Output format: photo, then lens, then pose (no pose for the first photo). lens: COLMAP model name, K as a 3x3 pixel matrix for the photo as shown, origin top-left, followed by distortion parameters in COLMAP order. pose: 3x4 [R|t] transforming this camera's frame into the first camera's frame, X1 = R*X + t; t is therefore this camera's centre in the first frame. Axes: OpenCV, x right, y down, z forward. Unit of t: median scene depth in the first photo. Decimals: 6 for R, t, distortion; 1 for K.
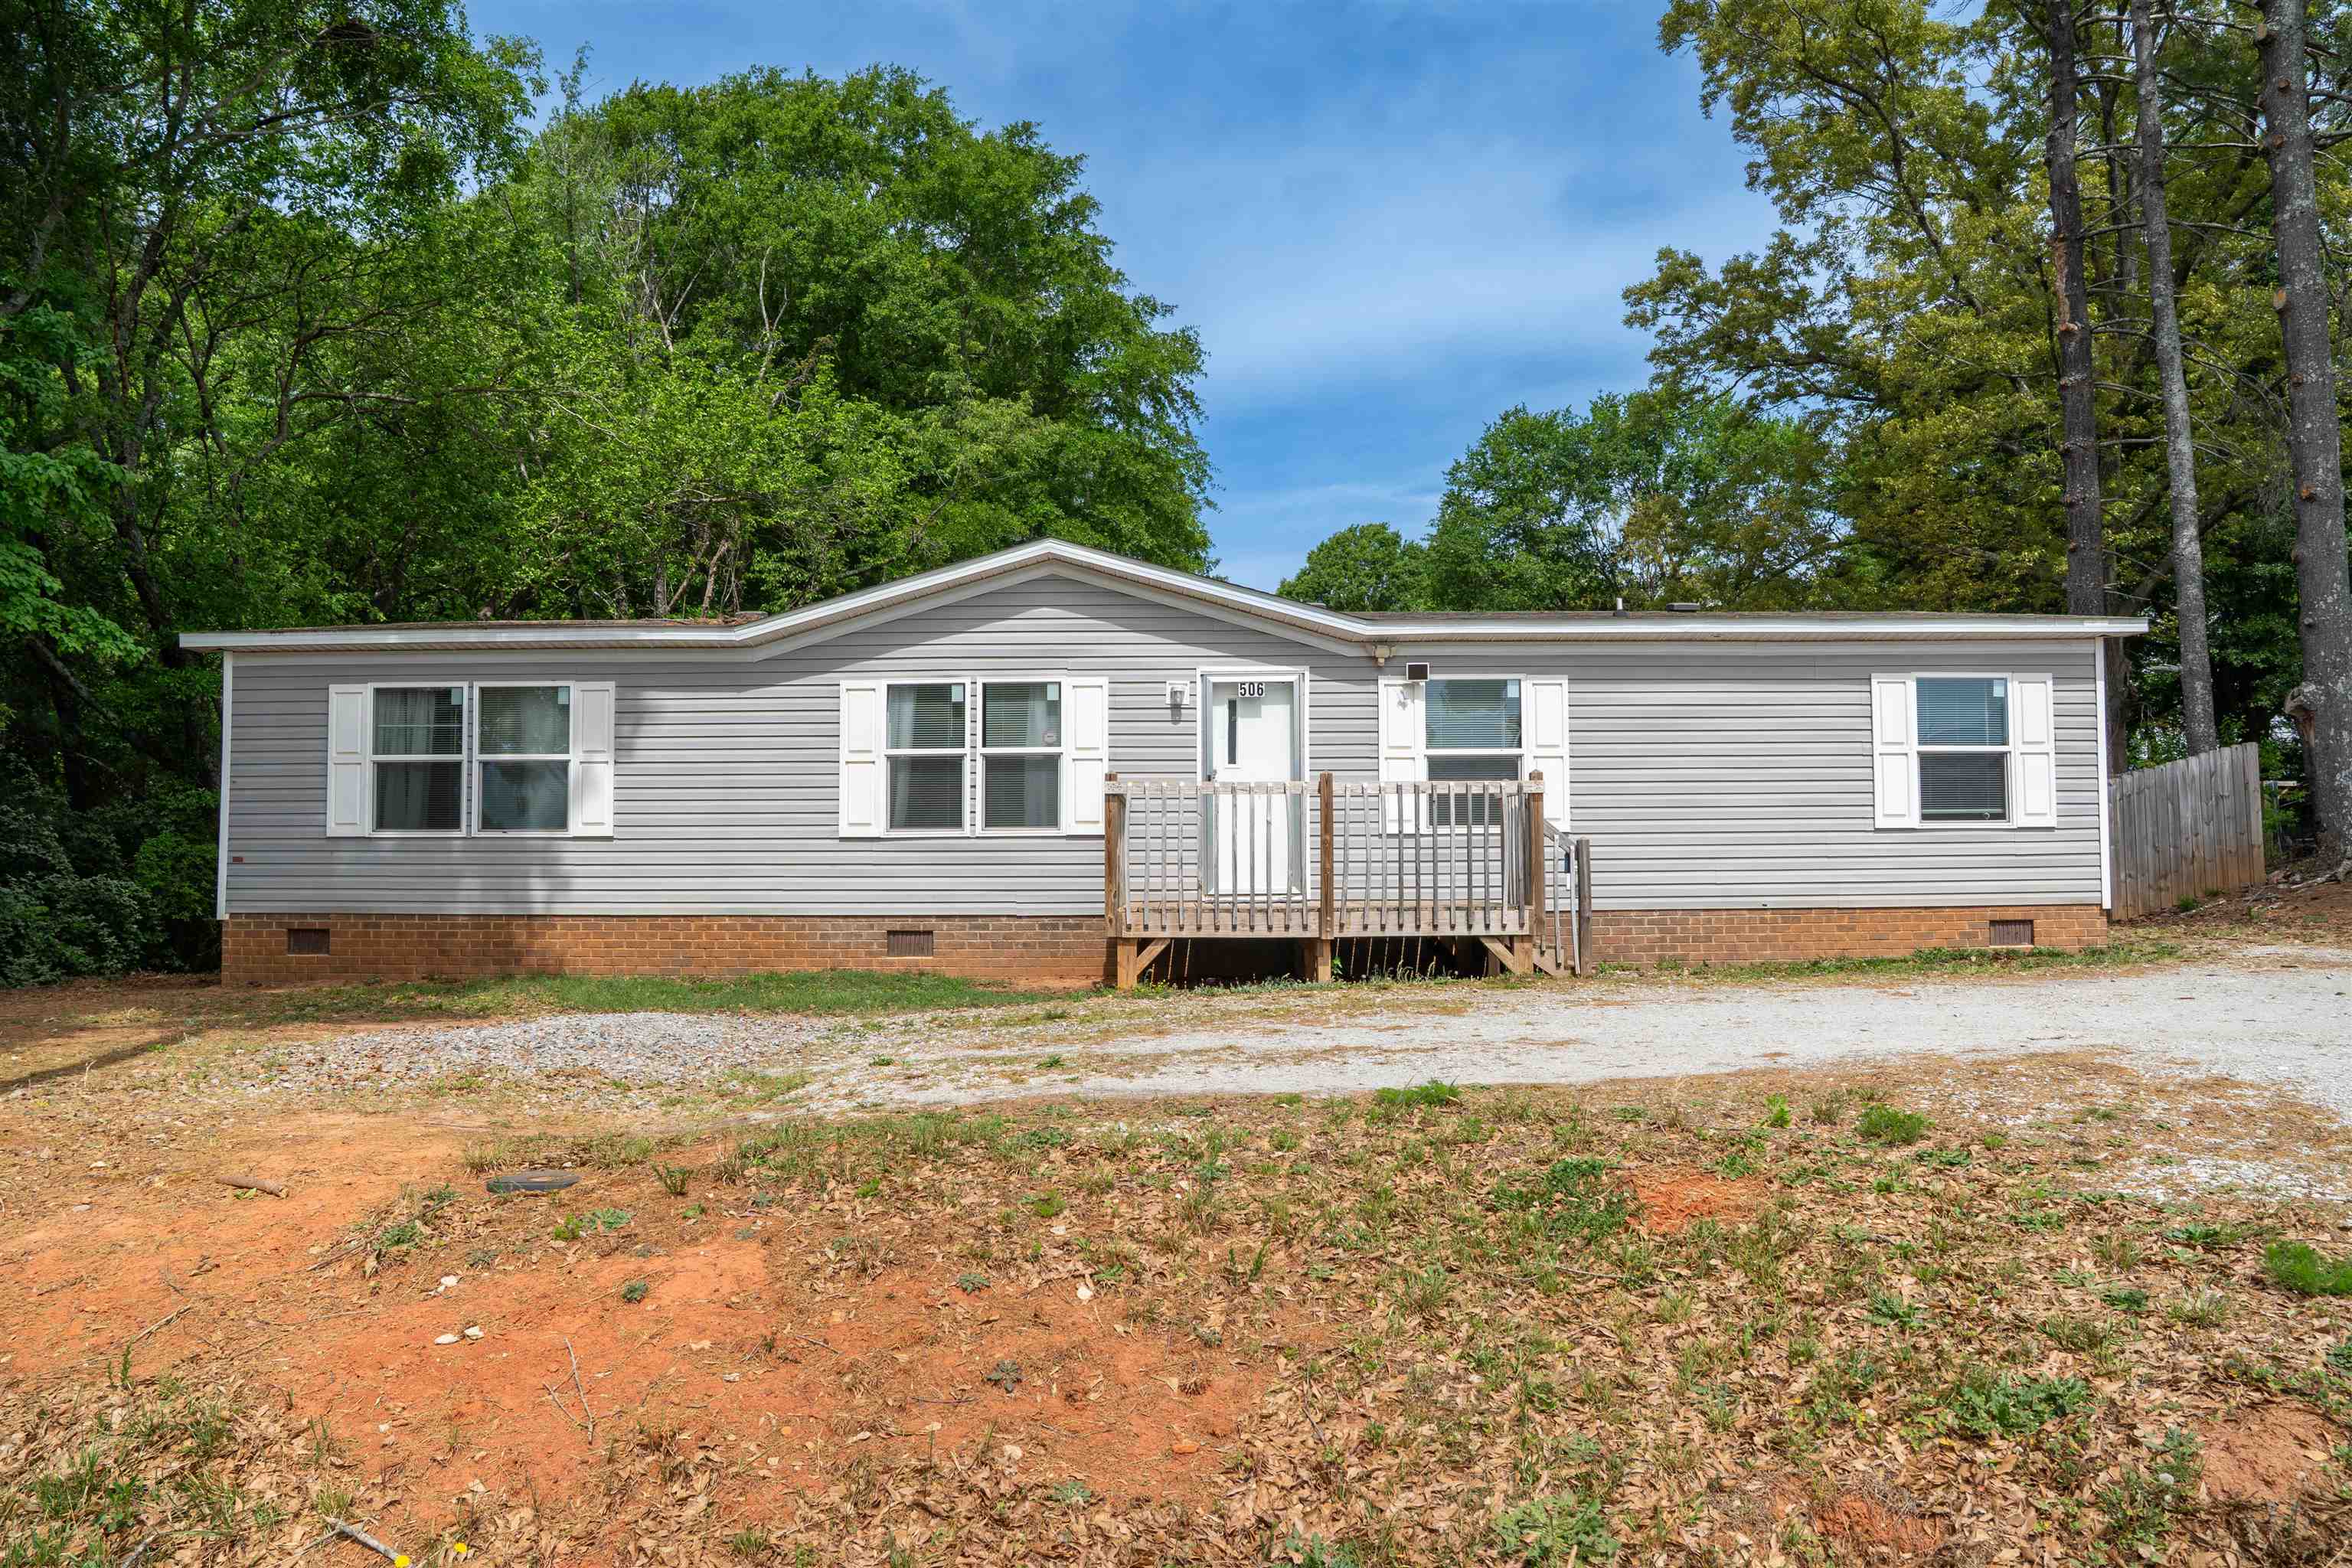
lens RADIAL K [[1569.4, 0, 1125.7], [0, 1569.4, 776.6], [0, 0, 1]] dist [-0.123741, 0.085836]
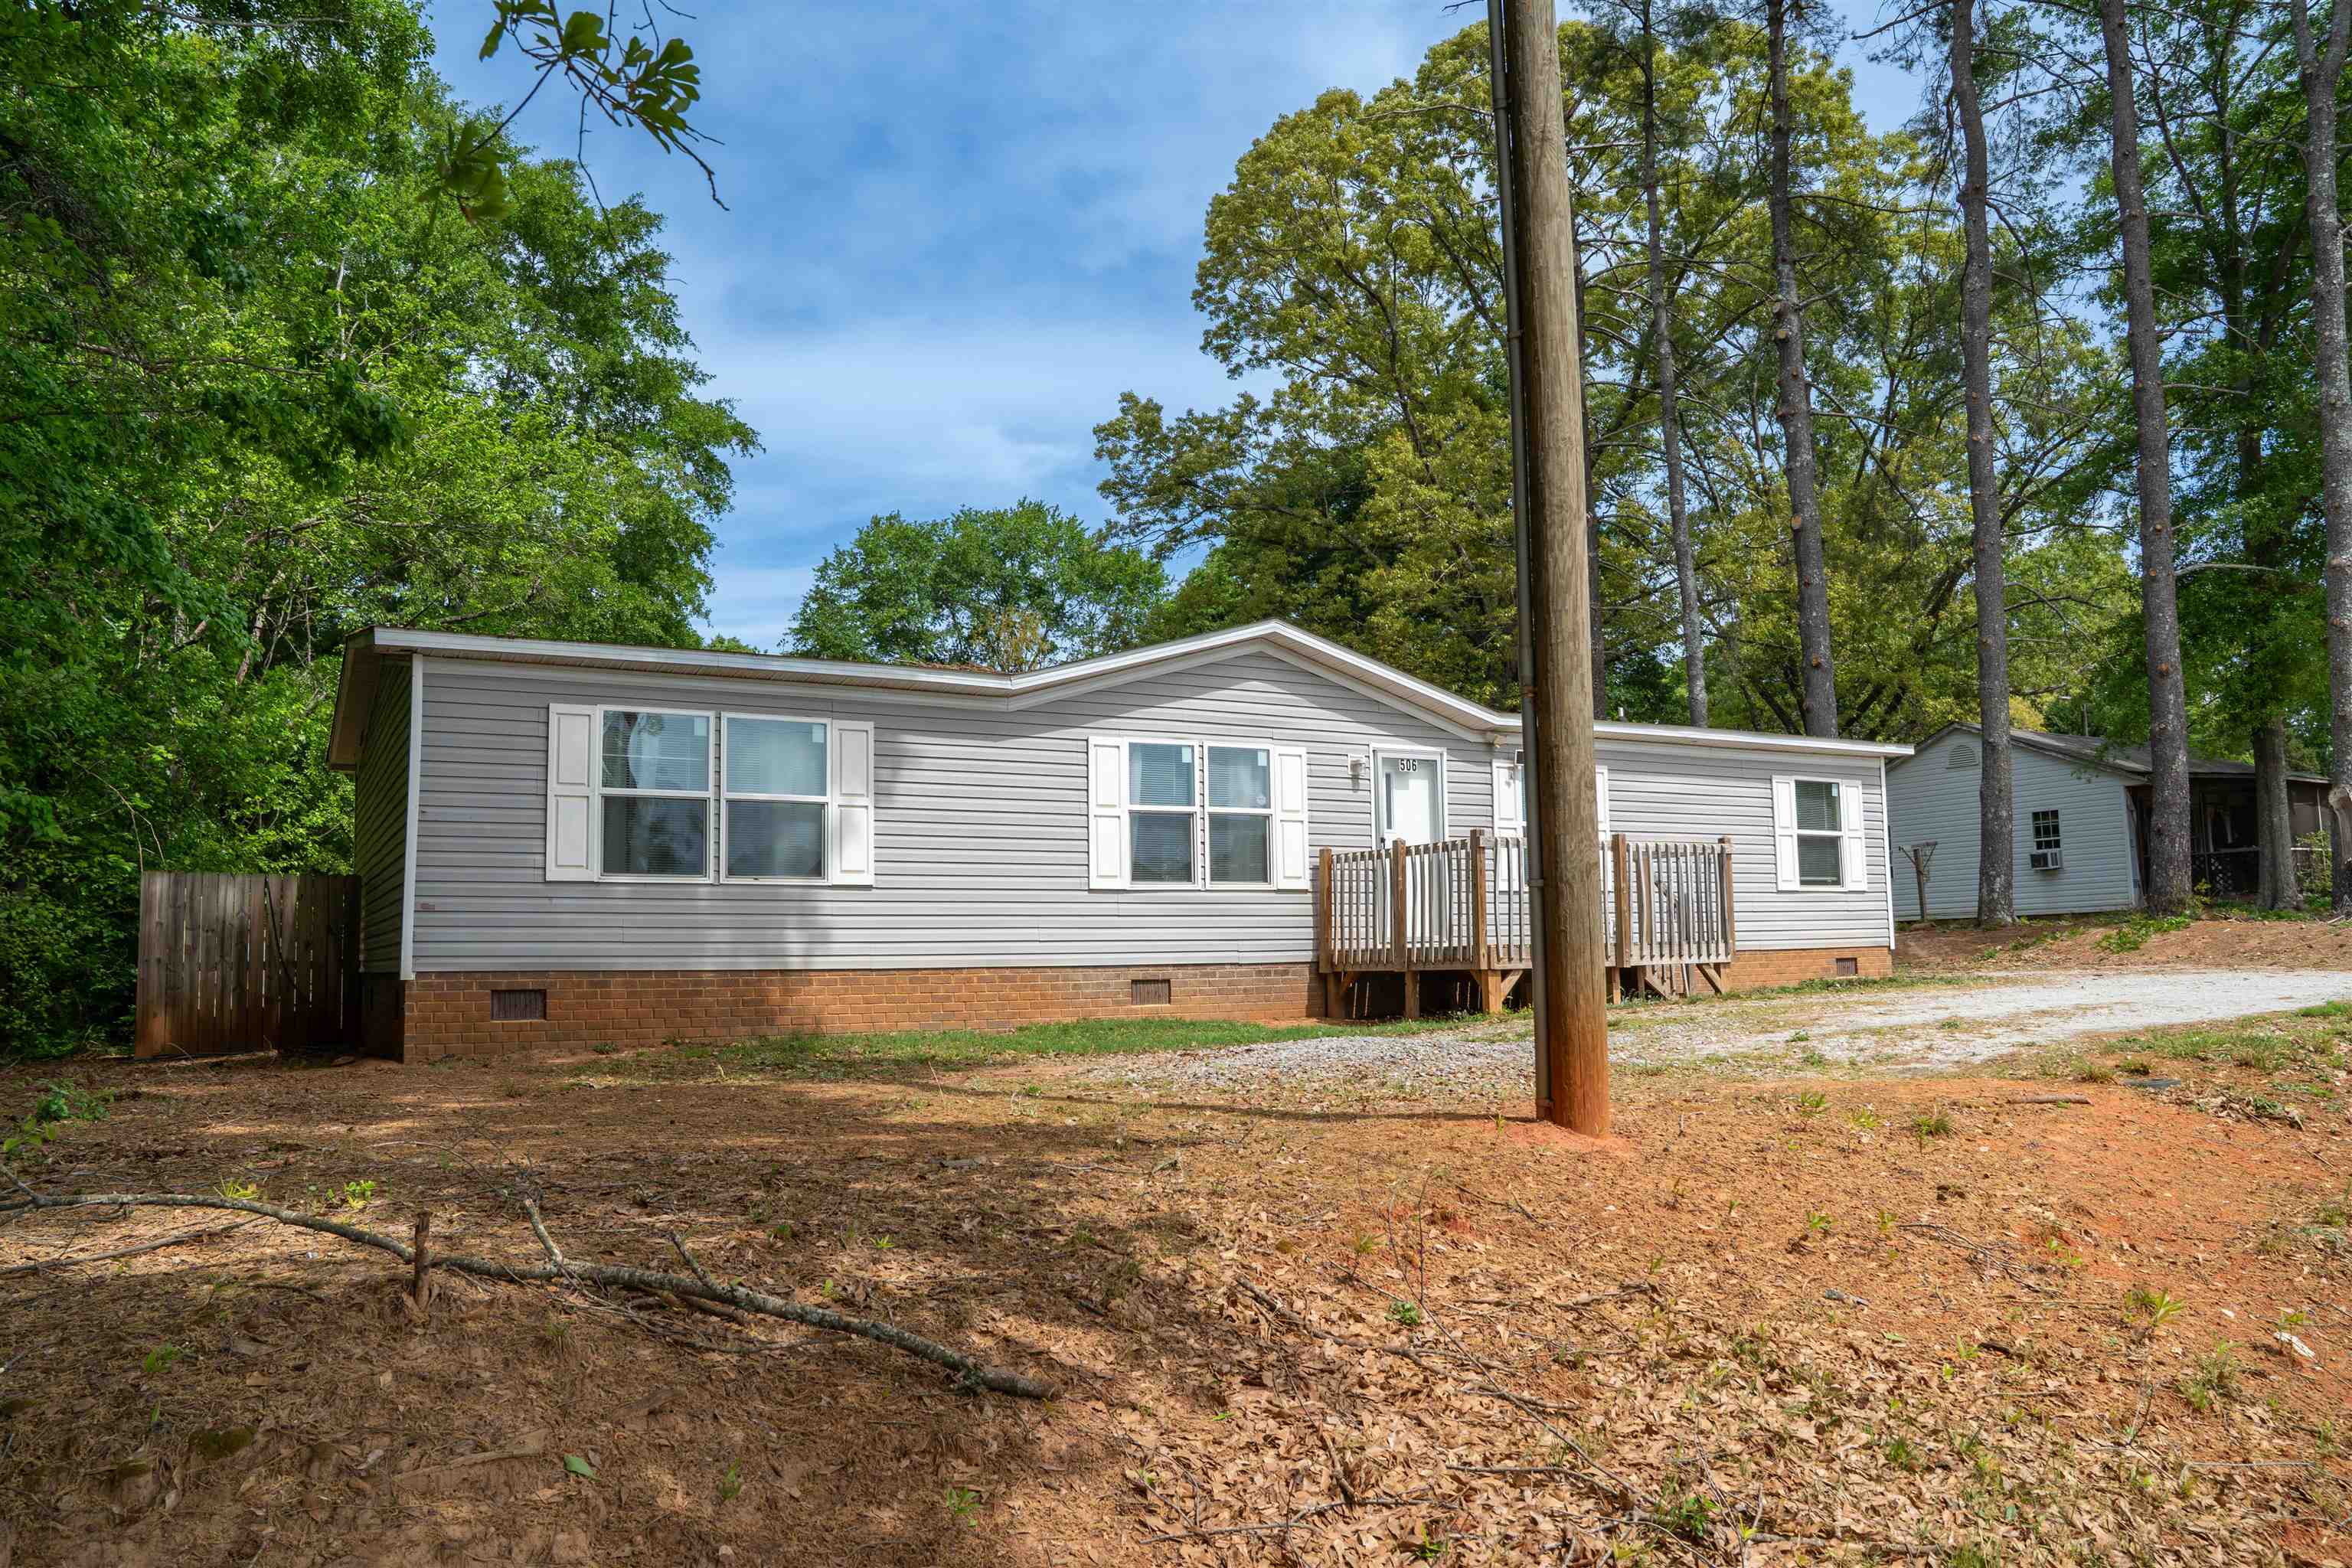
lens RADIAL K [[1569.4, 0, 1125.7], [0, 1569.4, 776.6], [0, 0, 1]] dist [-0.123741, 0.085836]
pose [[0.876736, 0.046874, 0.478682, -0.655501], [-0.017004, 0.997638, -0.066547, 0.033249], [-0.480671, 0.050204, 0.875463, 0.087517]]
